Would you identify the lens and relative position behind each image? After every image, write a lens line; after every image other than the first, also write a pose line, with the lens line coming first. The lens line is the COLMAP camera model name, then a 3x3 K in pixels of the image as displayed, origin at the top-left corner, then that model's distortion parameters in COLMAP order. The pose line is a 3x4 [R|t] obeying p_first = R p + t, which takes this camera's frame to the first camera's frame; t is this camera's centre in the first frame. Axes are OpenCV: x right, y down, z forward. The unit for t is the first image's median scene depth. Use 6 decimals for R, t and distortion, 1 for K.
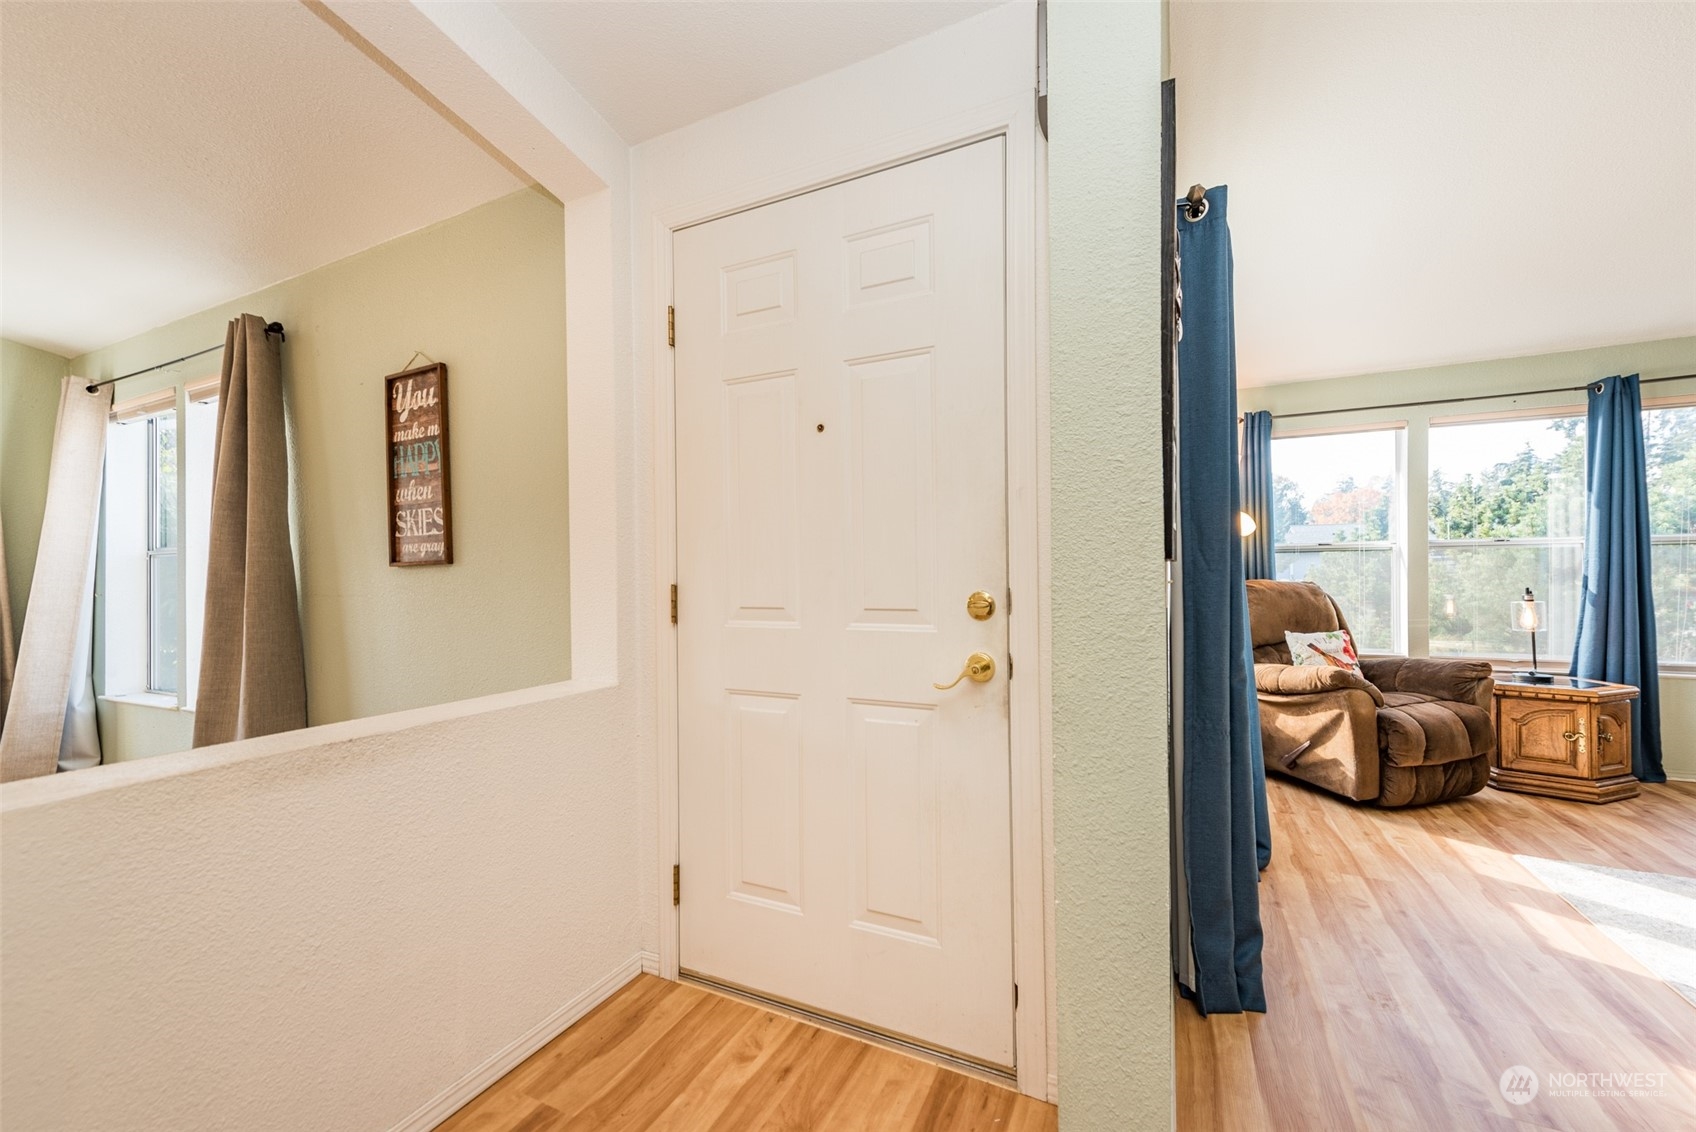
lens RADIAL K [[679.6, 0, 828.5], [0, 679.6, 575.2], [0, 0, 1]] dist [-0.000191, -0.000722]
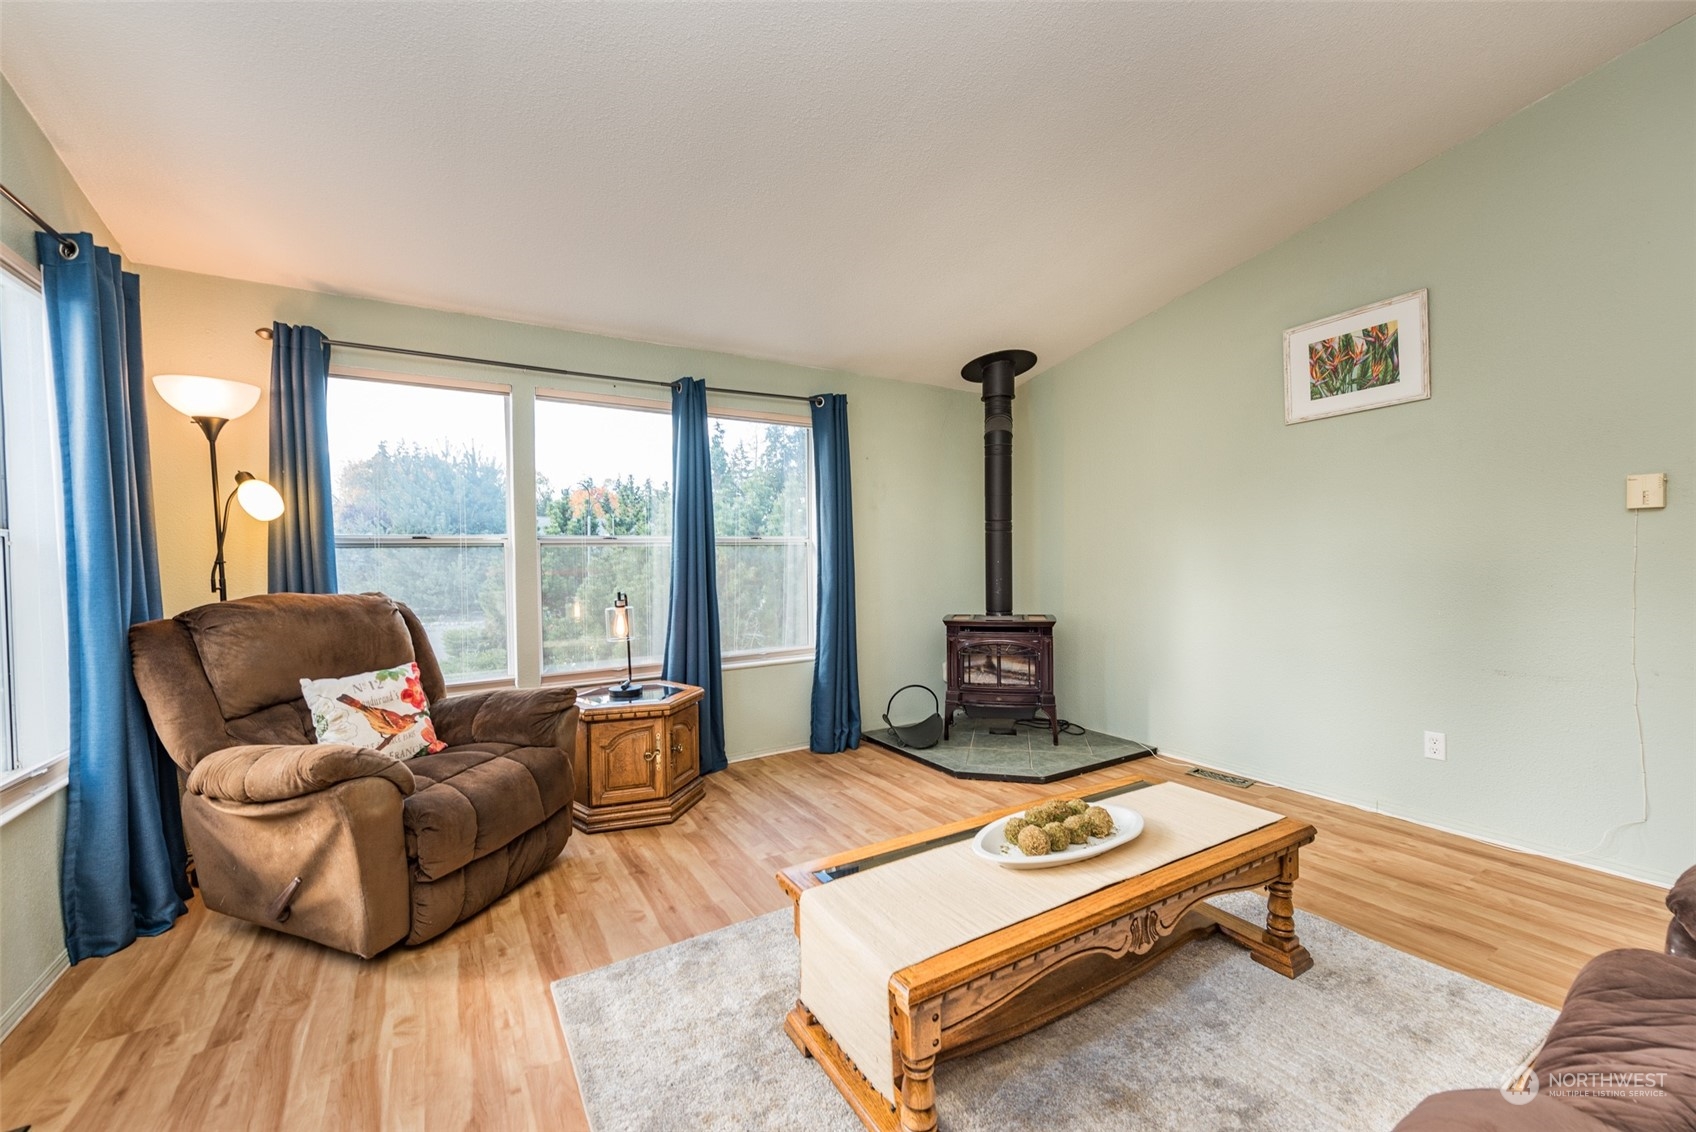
lens RADIAL K [[673.2, 0, 847.3], [0, 673.2, 574.0], [0, 0, 1]] dist [0.020117, -0.005263]
pose [[0.532714, -0.022849, 0.845987, 0.485235], [0.005768, 0.999710, 0.023369, -0.027478], [-0.846276, -0.007570, 0.532692, 0.300052]]
